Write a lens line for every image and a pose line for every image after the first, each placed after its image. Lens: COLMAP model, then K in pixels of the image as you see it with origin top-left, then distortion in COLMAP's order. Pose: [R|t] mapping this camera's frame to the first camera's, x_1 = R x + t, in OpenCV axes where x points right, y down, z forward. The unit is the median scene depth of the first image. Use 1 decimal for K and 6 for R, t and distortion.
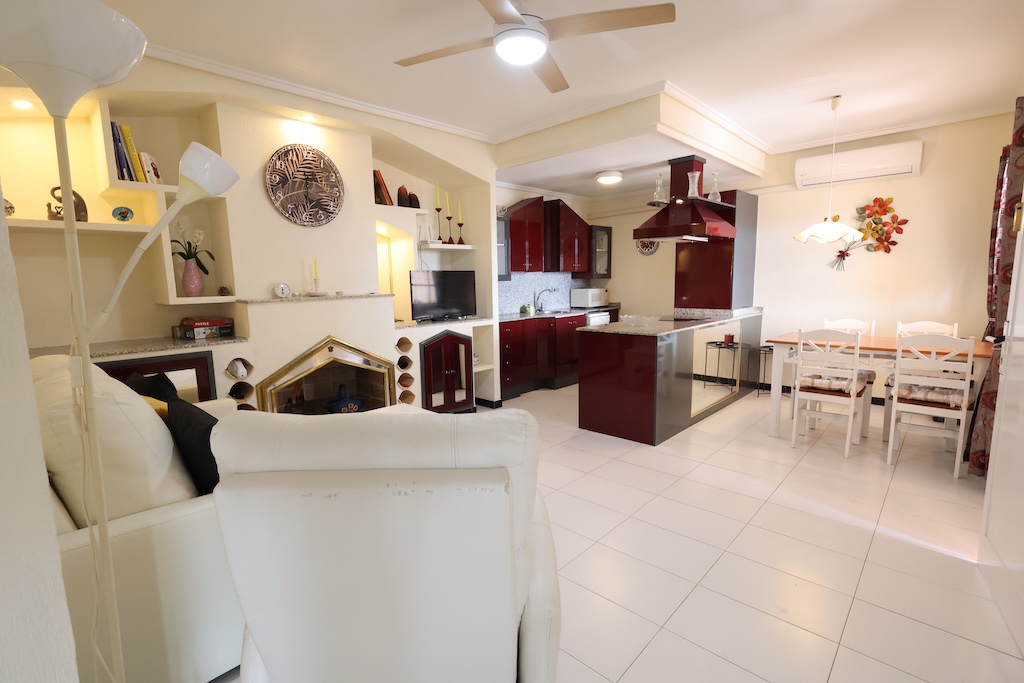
lens RADIAL K [[473.2, 0, 510.4], [0, 473.2, 343.1], [0, 0, 1]] dist [-0.003513, 0.000628]
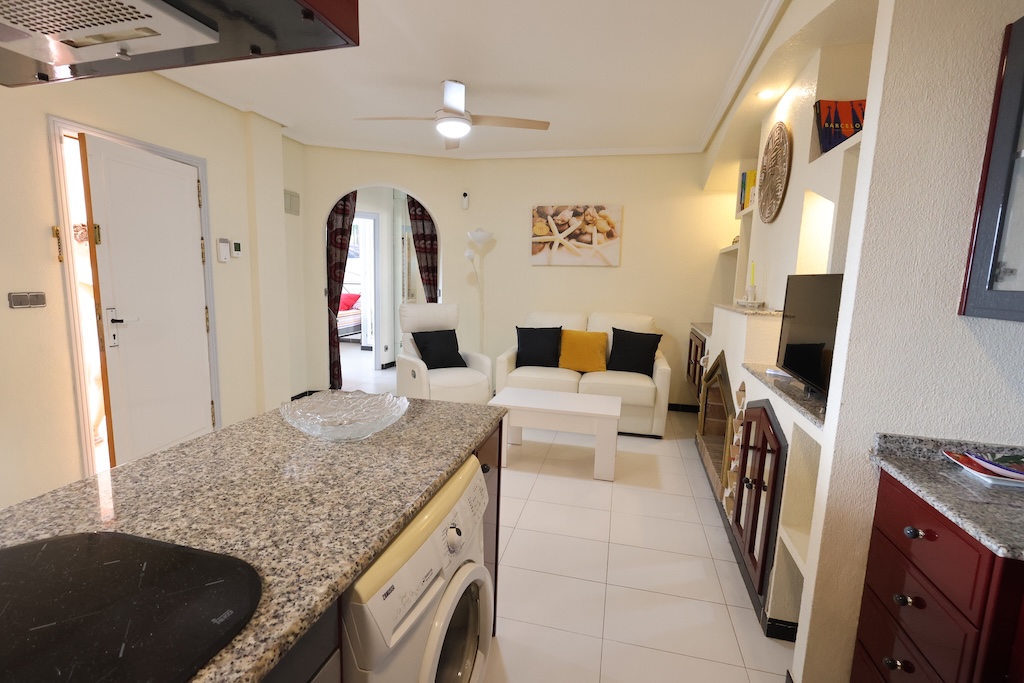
lens RADIAL K [[473.2, 0, 507.7], [0, 473.2, 342.0], [0, 0, 1]] dist [-0.003513, 0.000628]
pose [[-0.874354, 0.059002, -0.481688, 0.296421], [-0.081085, 0.960866, 0.264881, -0.175361], [0.478466, 0.270657, -0.835353, 1.171474]]
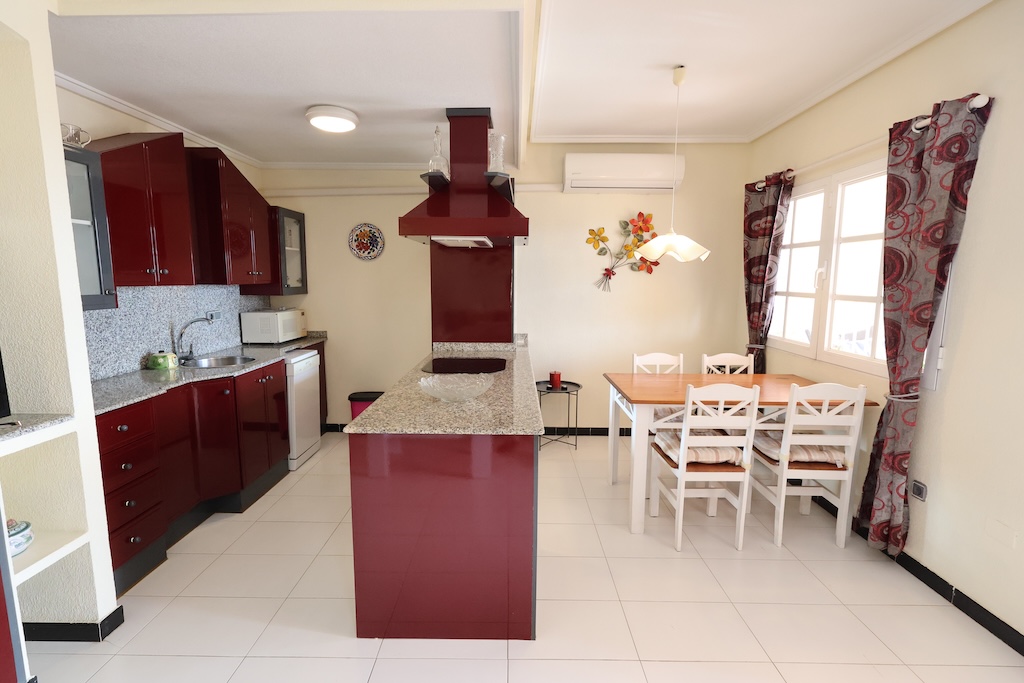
lens RADIAL K [[473.2, 0, 507.4], [0, 473.2, 342.8], [0, 0, 1]] dist [-0.003513, 0.000628]
pose [[0.737190, -0.067829, 0.672273, -0.033158], [0.070670, 0.997232, 0.023123, -0.096239], [-0.671980, 0.030464, 0.739943, 0.502603]]
